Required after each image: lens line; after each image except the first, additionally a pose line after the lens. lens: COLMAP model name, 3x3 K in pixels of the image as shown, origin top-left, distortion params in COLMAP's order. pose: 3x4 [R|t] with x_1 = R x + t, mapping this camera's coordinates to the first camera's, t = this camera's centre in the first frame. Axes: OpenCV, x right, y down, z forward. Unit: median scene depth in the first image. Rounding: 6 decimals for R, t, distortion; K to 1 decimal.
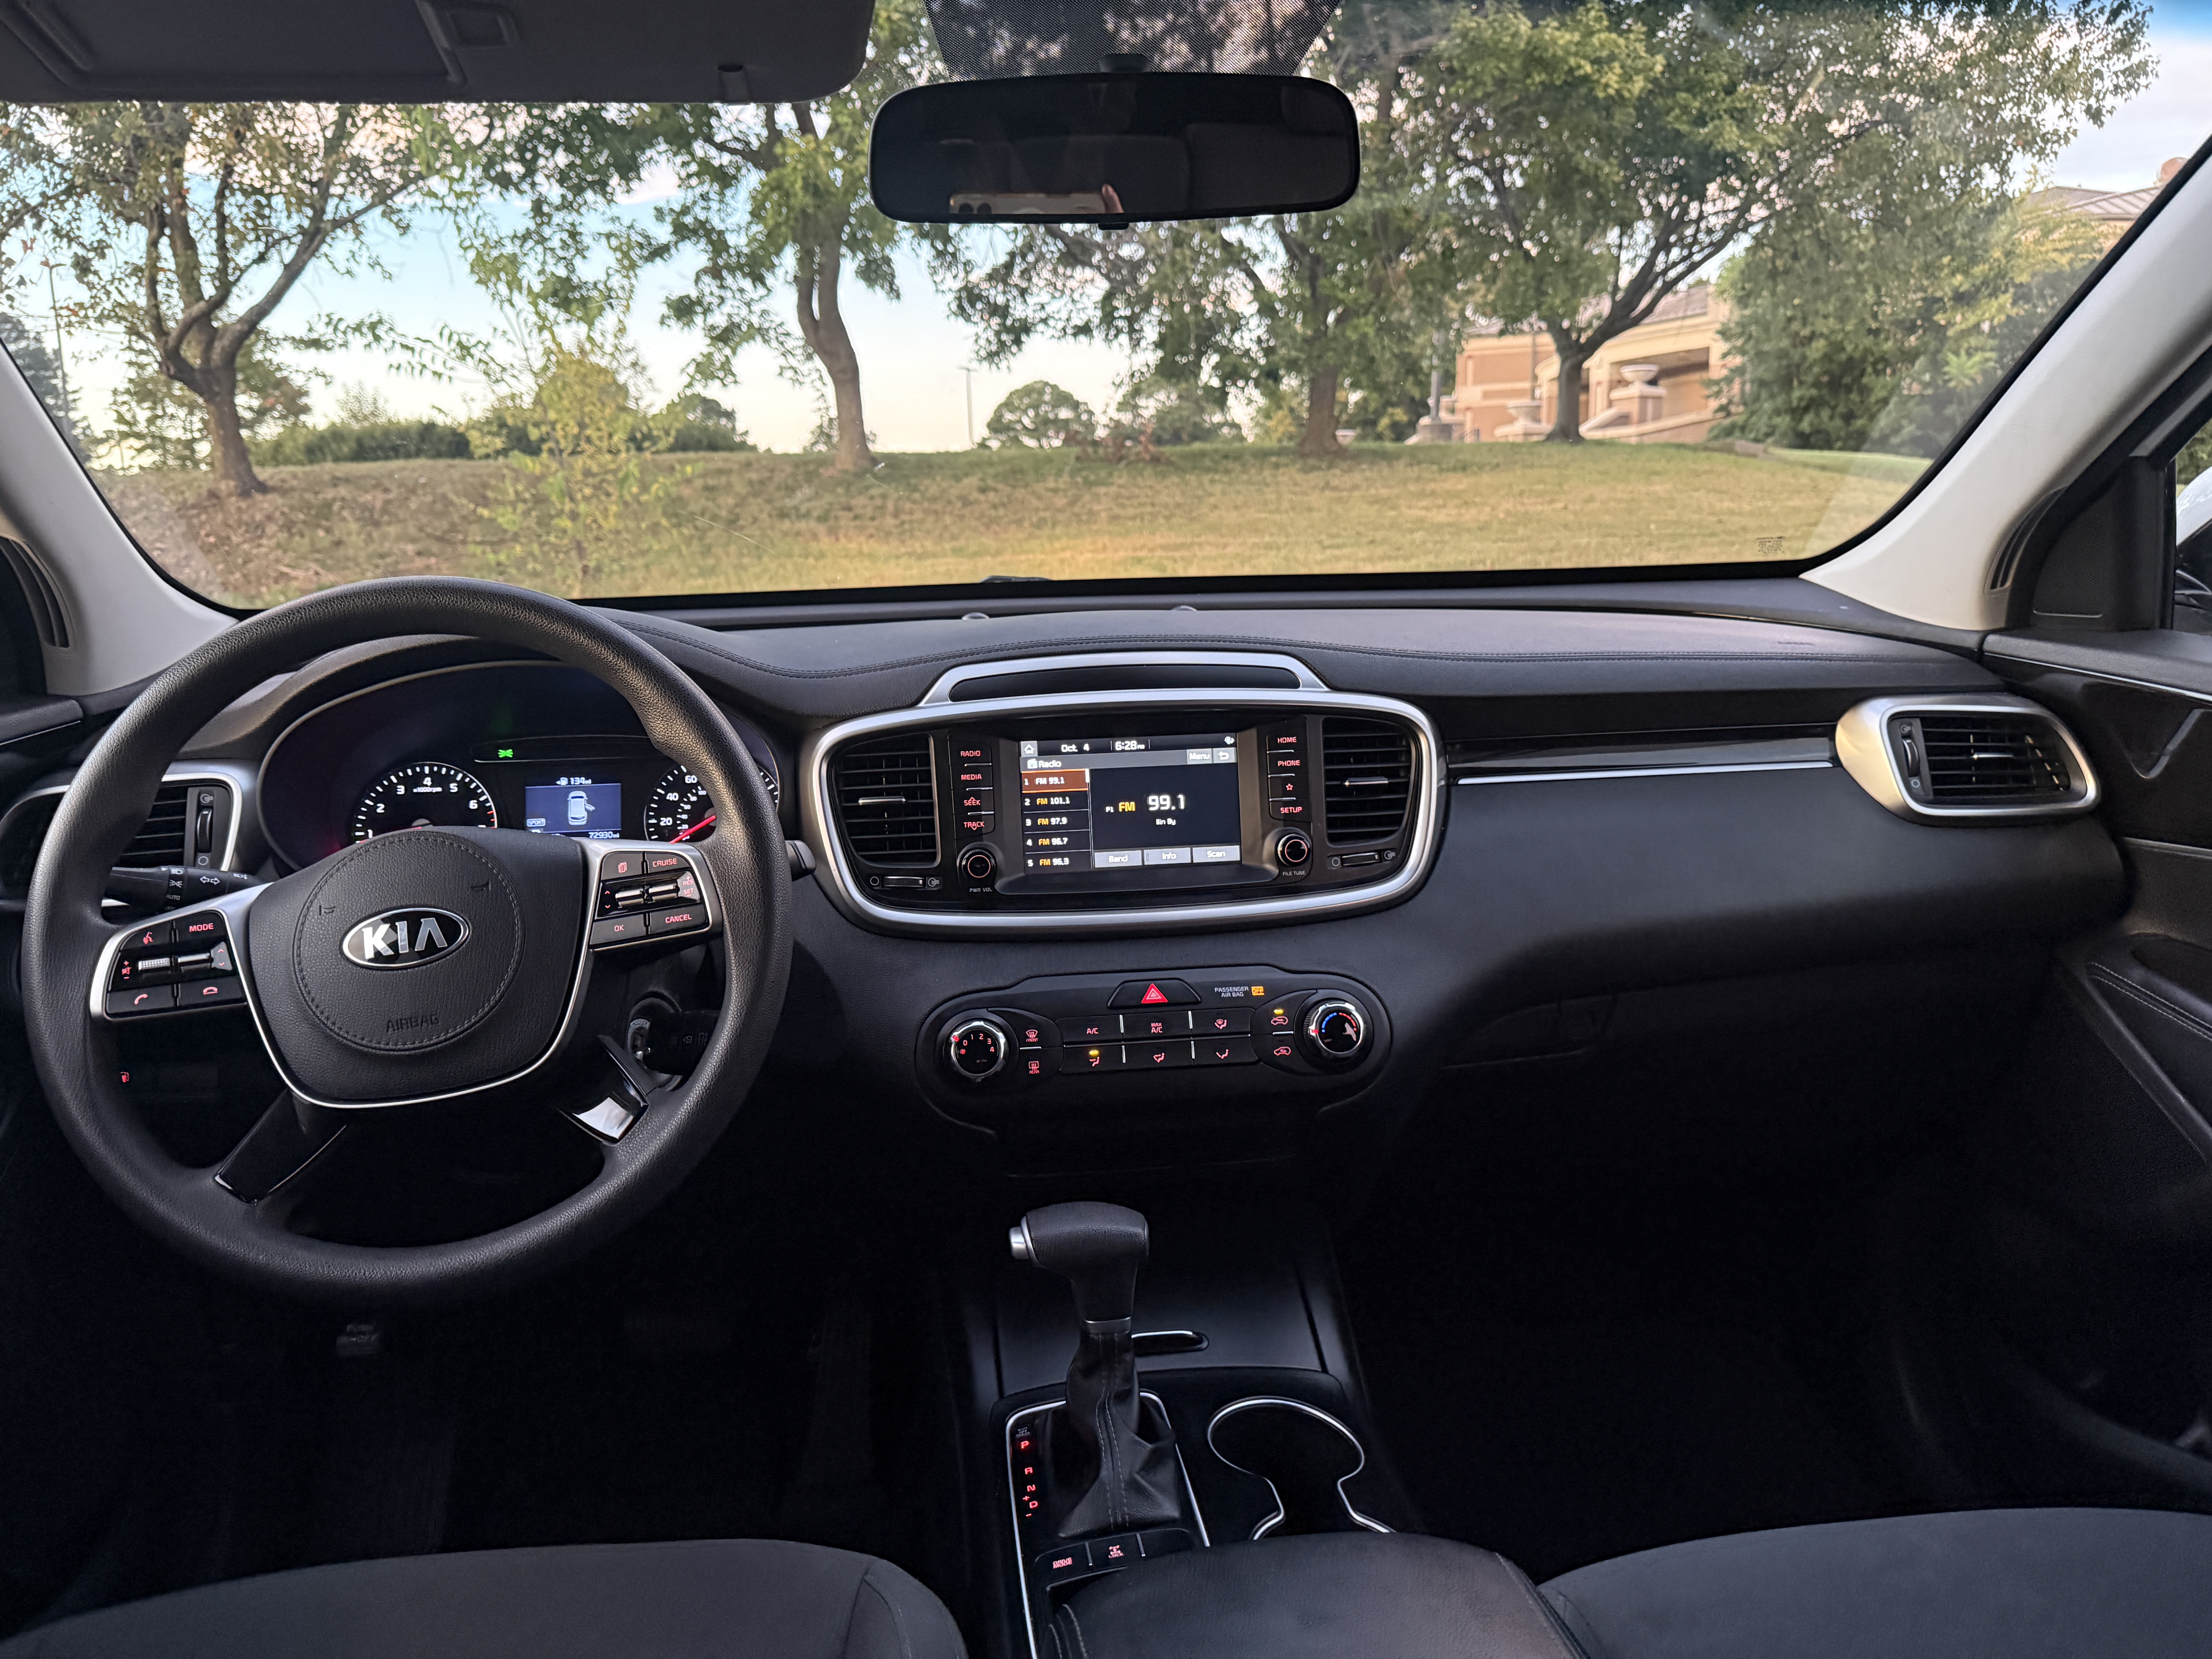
lens RADIAL K [[1581.2, 0, 1114.6], [0, 1581.2, 838.4], [0, 0, 1]] dist [0.088557, -0.139179]
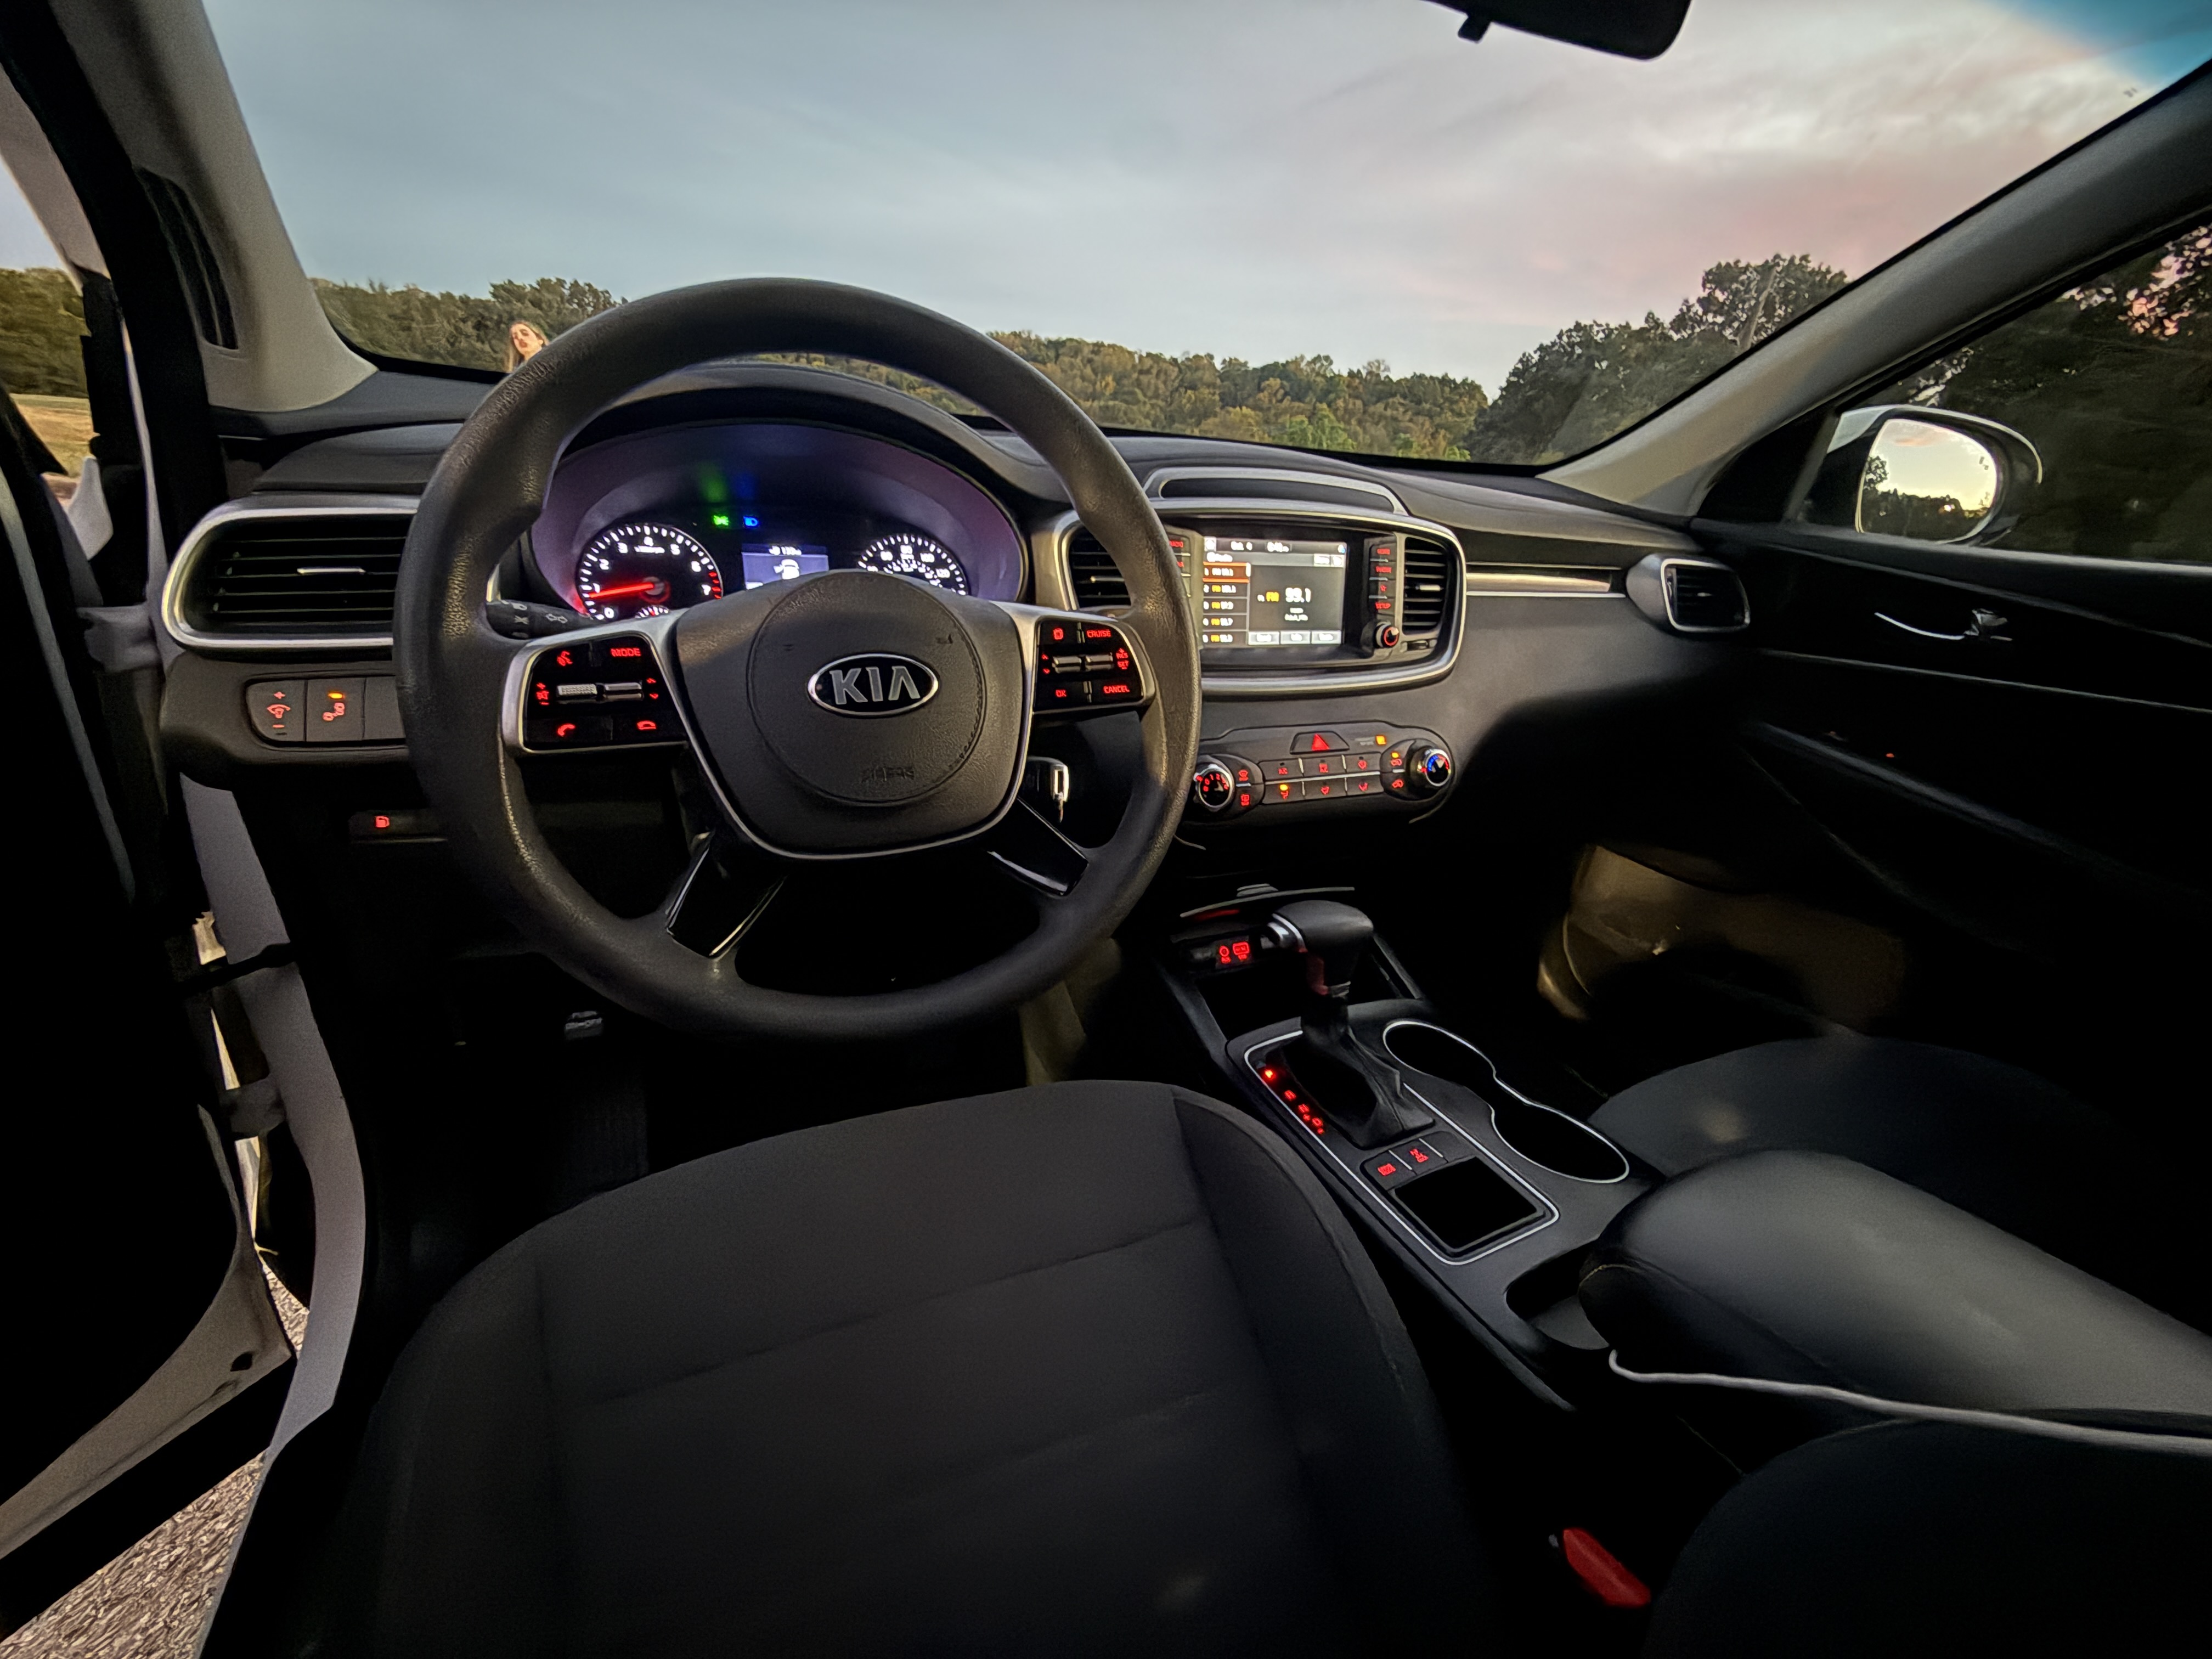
lens RADIAL K [[879.0, 0, 1106.0], [0, 879.0, 829.5], [0, 0, 1]] dist [-0.000256, 0.000174]
pose [[0.949076, -0.031218, 0.313498, -0.262661], [-0.033769, 0.979266, 0.199745, 0.020261], [-0.313233, -0.200159, 0.928343, 0.253207]]
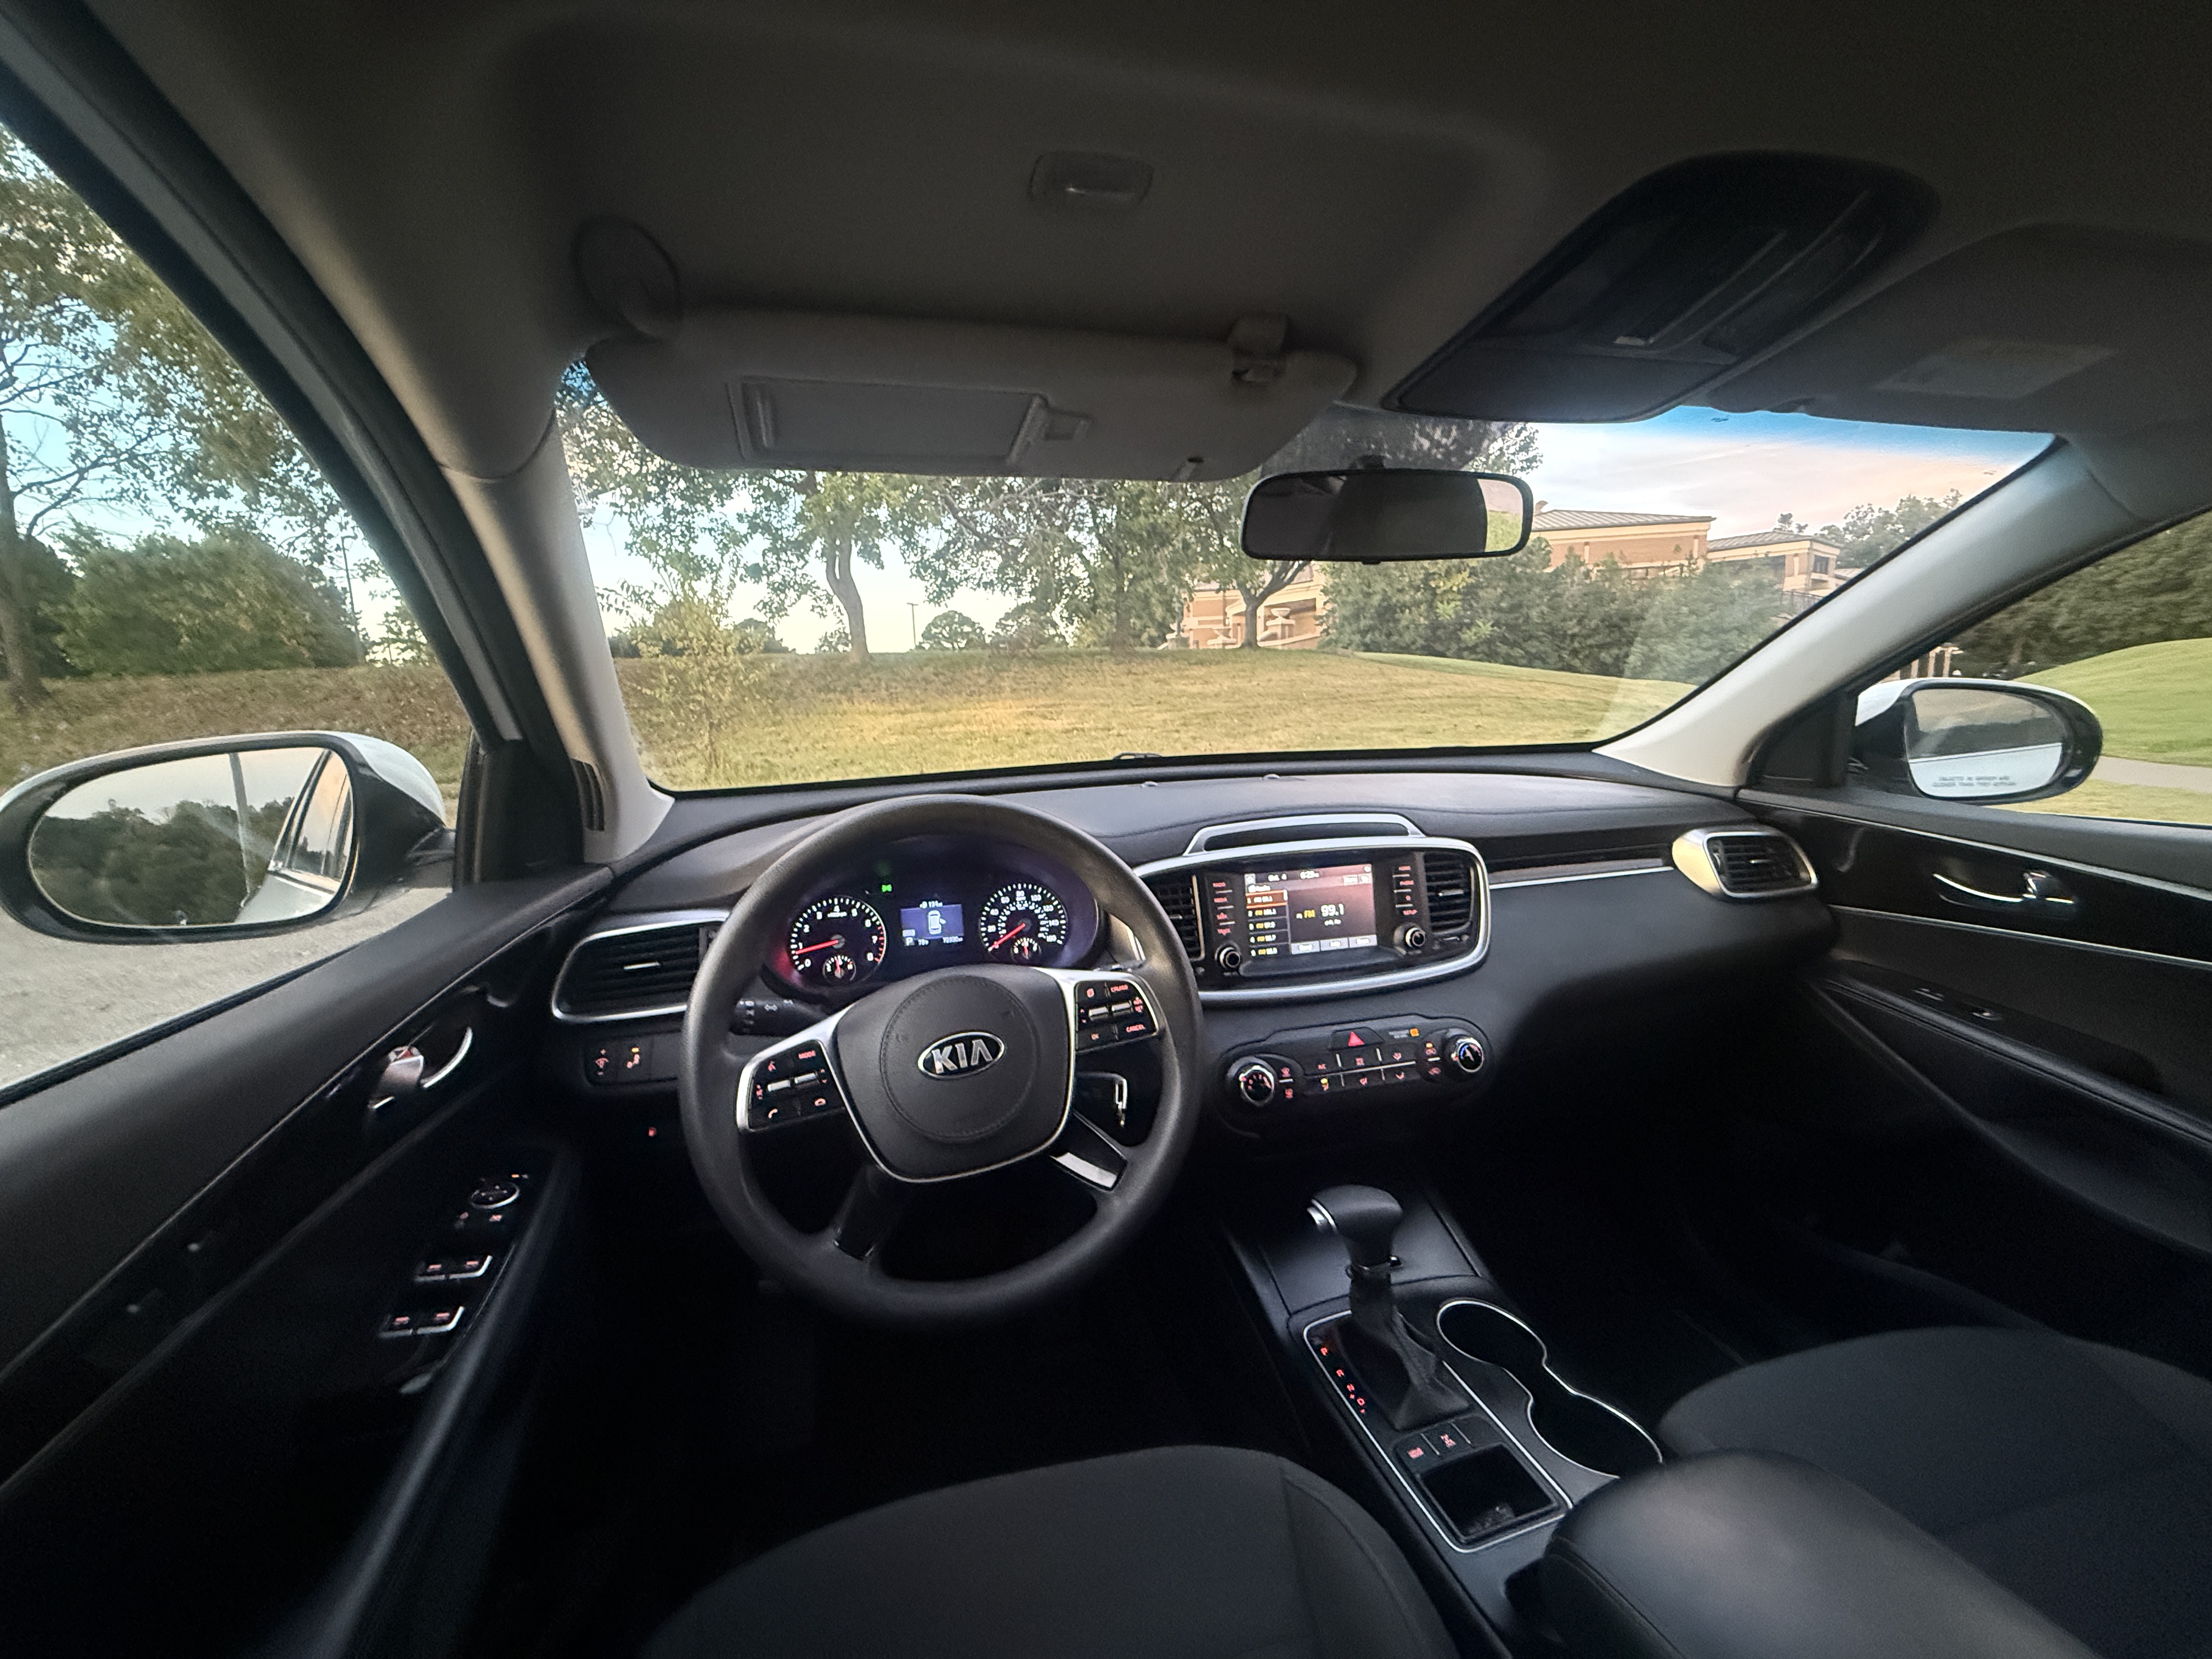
lens RADIAL K [[889.2, 0, 1111.4], [0, 889.2, 821.6], [0, 0, 1]] dist [-0.000349, 0.000194]
pose [[0.991048, -0.022951, 0.131516, -0.225172], [0.029168, 0.998536, -0.045545, -0.057552], [-0.130278, 0.048973, 0.990267, 0.108855]]
